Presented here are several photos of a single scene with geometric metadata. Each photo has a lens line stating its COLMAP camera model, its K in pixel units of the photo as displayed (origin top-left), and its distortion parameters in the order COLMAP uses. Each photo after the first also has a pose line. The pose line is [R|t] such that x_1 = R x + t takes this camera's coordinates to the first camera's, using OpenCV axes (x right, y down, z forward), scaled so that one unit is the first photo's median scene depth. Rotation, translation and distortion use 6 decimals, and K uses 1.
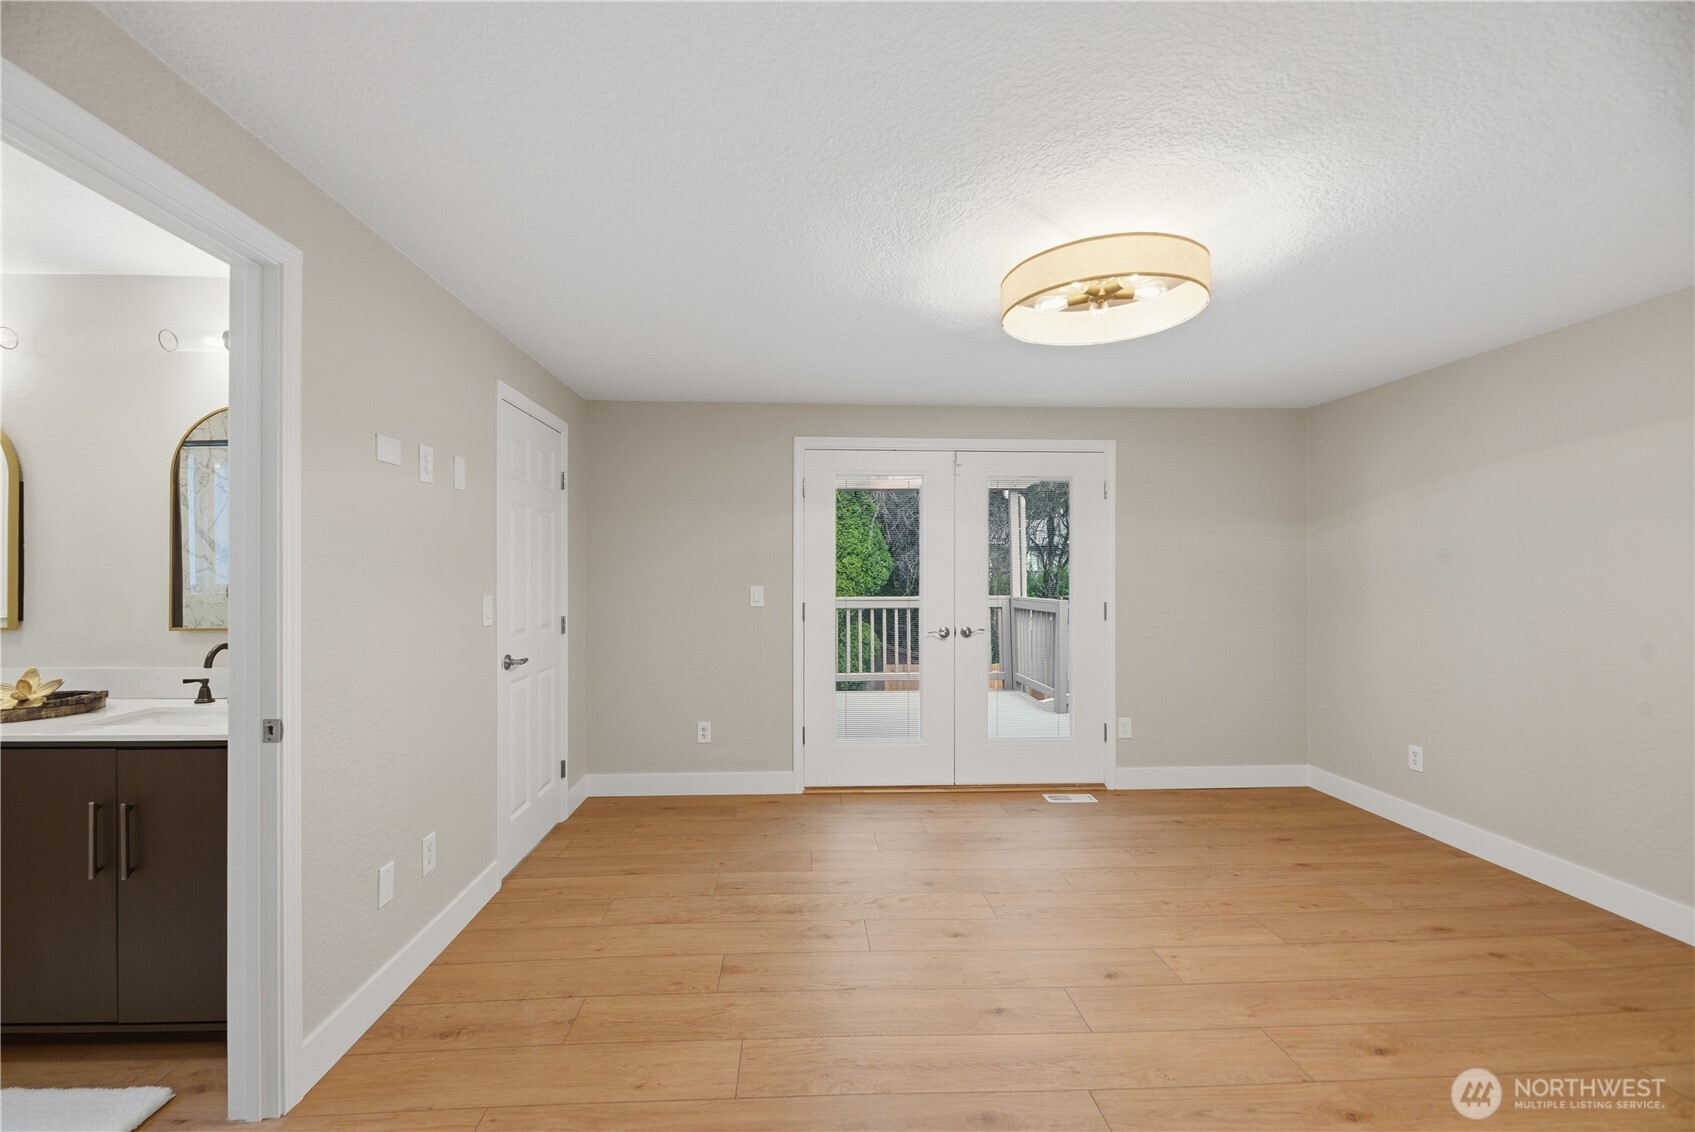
lens RADIAL K [[720.2, 0, 844.1], [0, 720.2, 571.0], [0, 0, 1]] dist [-0.002247, -0.000150]
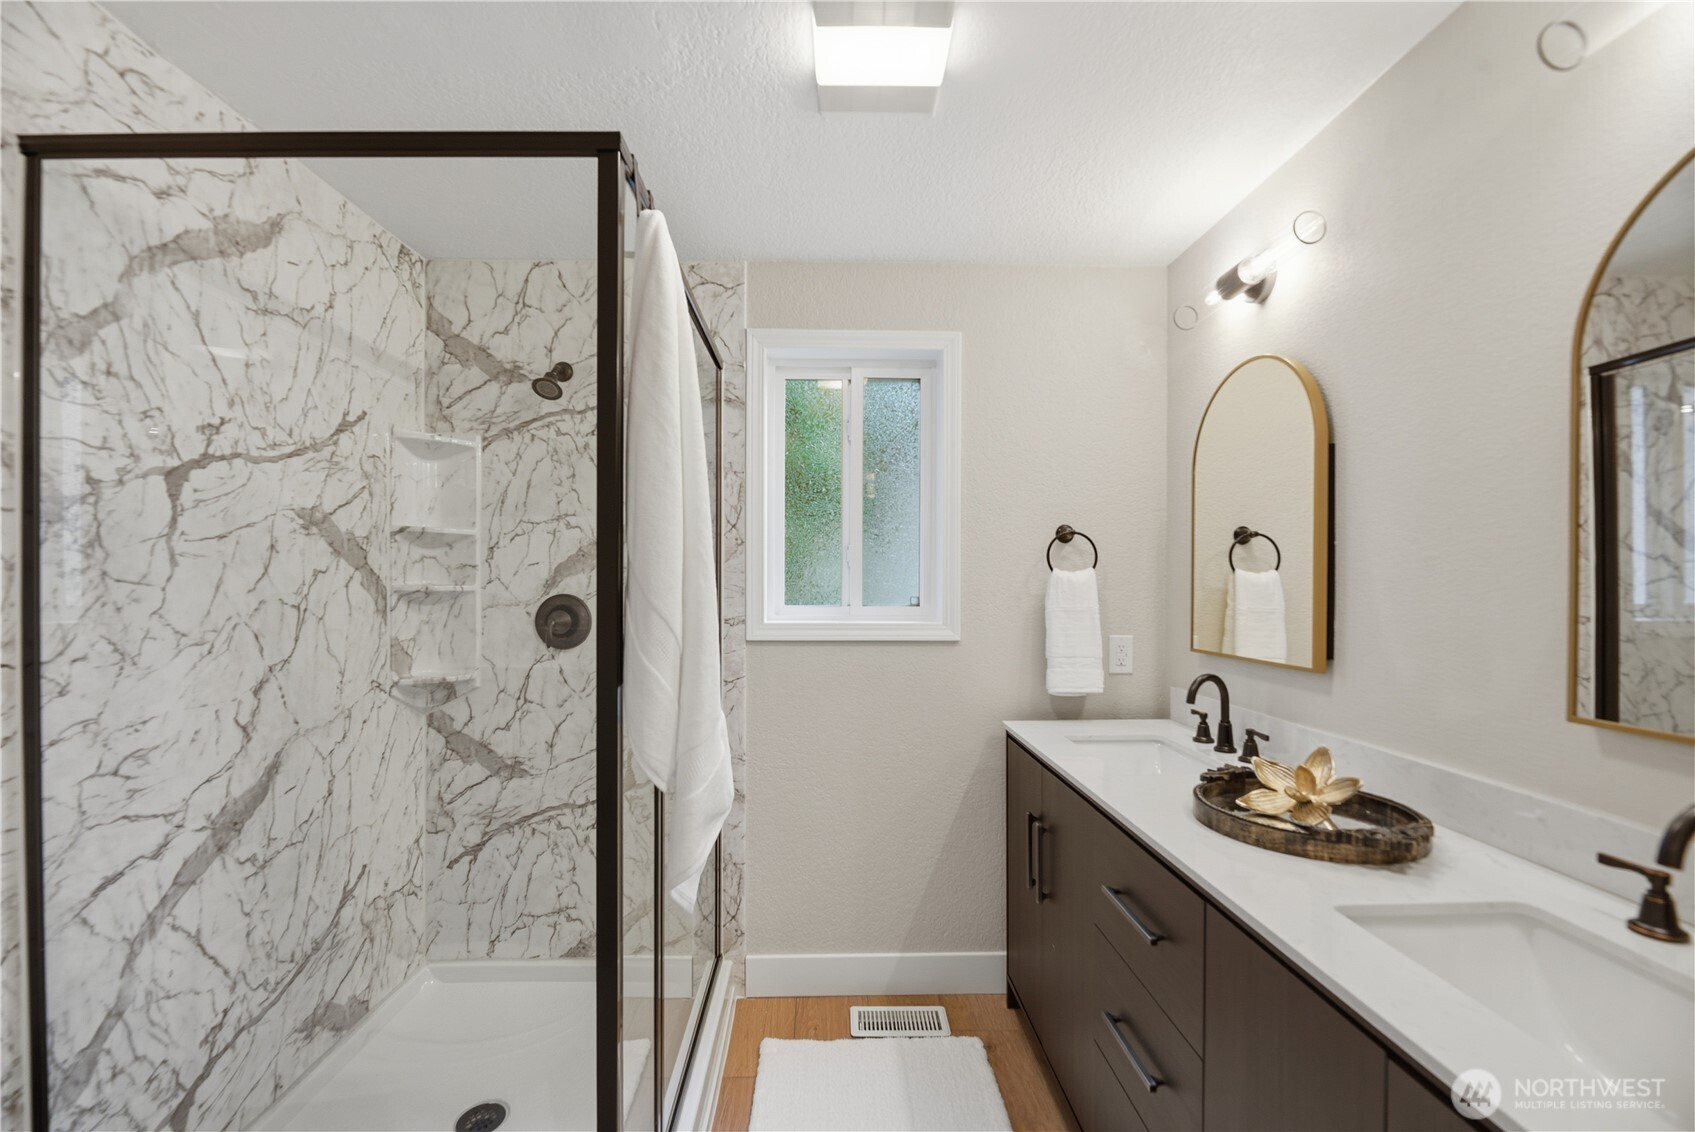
lens RADIAL K [[691.6, 0, 836.0], [0, 691.6, 591.8], [0, 0, 1]] dist [-0.001136, -0.003310]
pose [[-0.036342, 0.009053, -0.999298, -0.514136], [0.004361, 0.999951, 0.008901, 0.001494], [0.999330, -0.004034, -0.036379, 0.579767]]
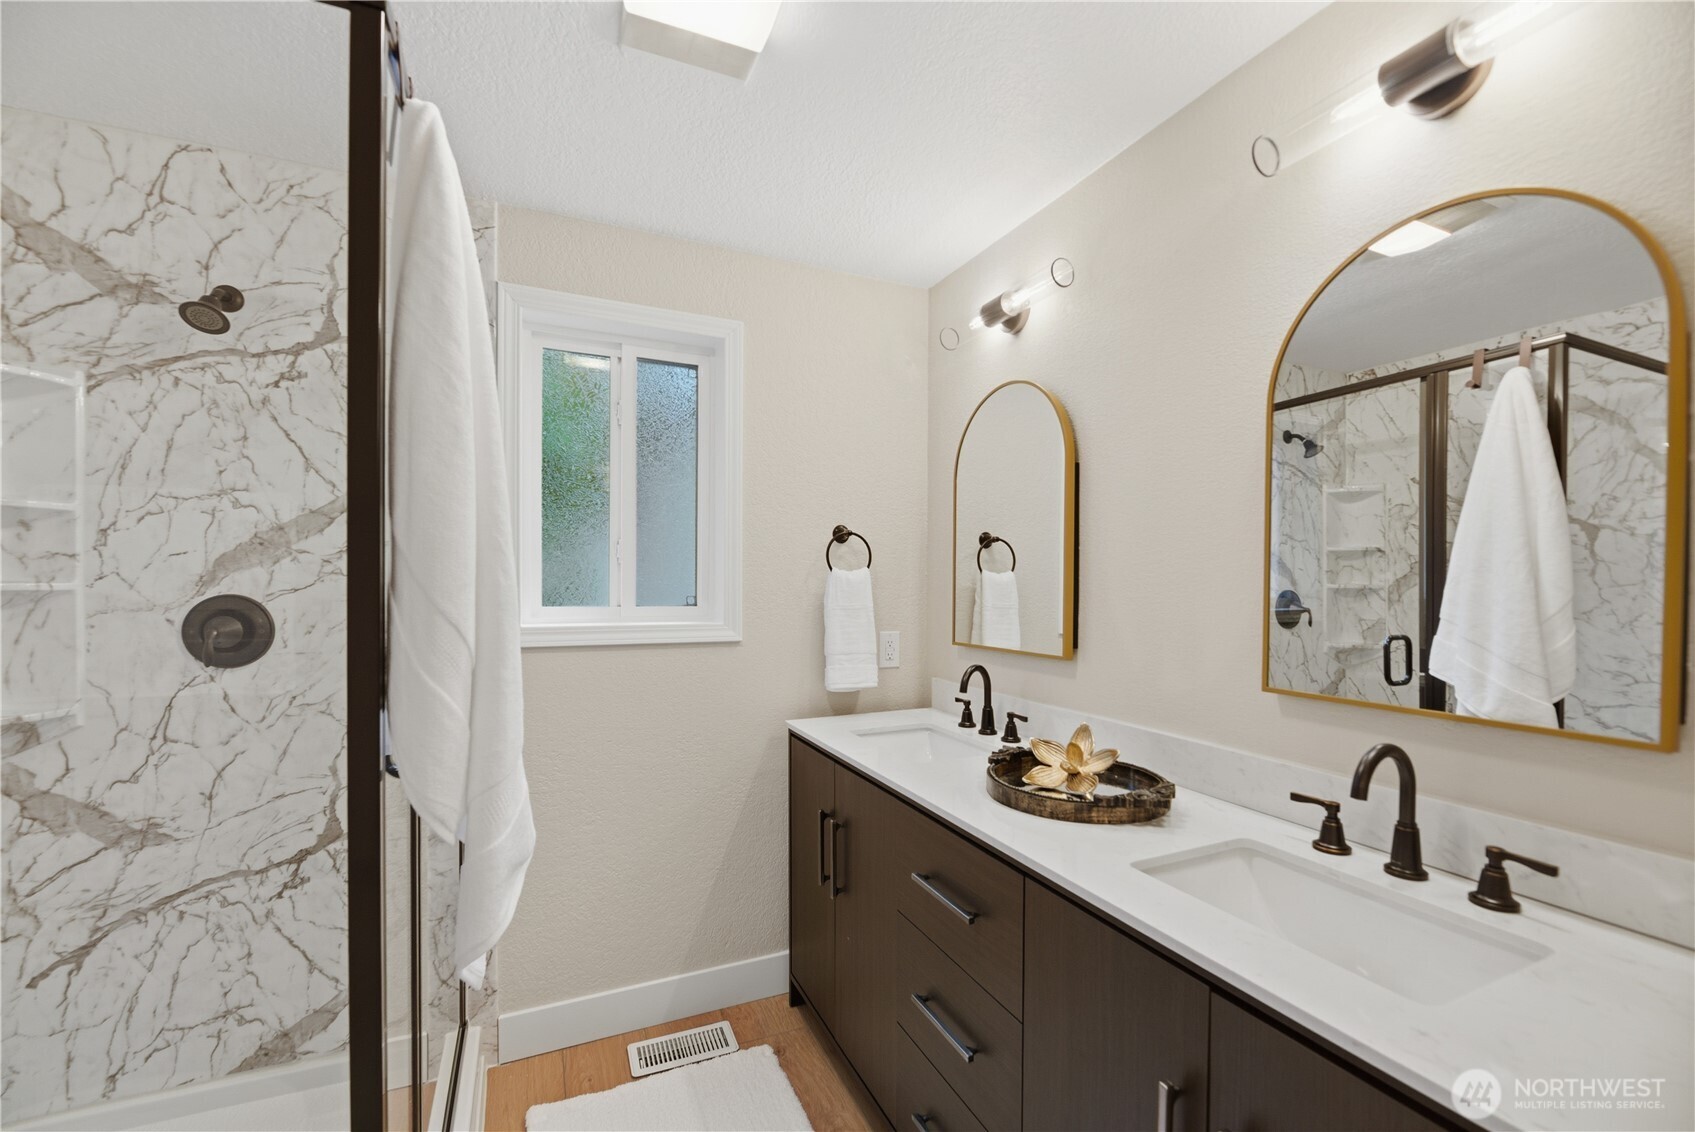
lens RADIAL K [[691.6, 0, 831.0], [0, 691.6, 595.0], [0, 0, 1]] dist [-0.001136, -0.003310]
pose [[0.348373, 0.014490, -0.937244, -0.561129], [0.002194, 0.999865, 0.016274, 0.001793], [0.937353, -0.007726, 0.348294, 0.510896]]
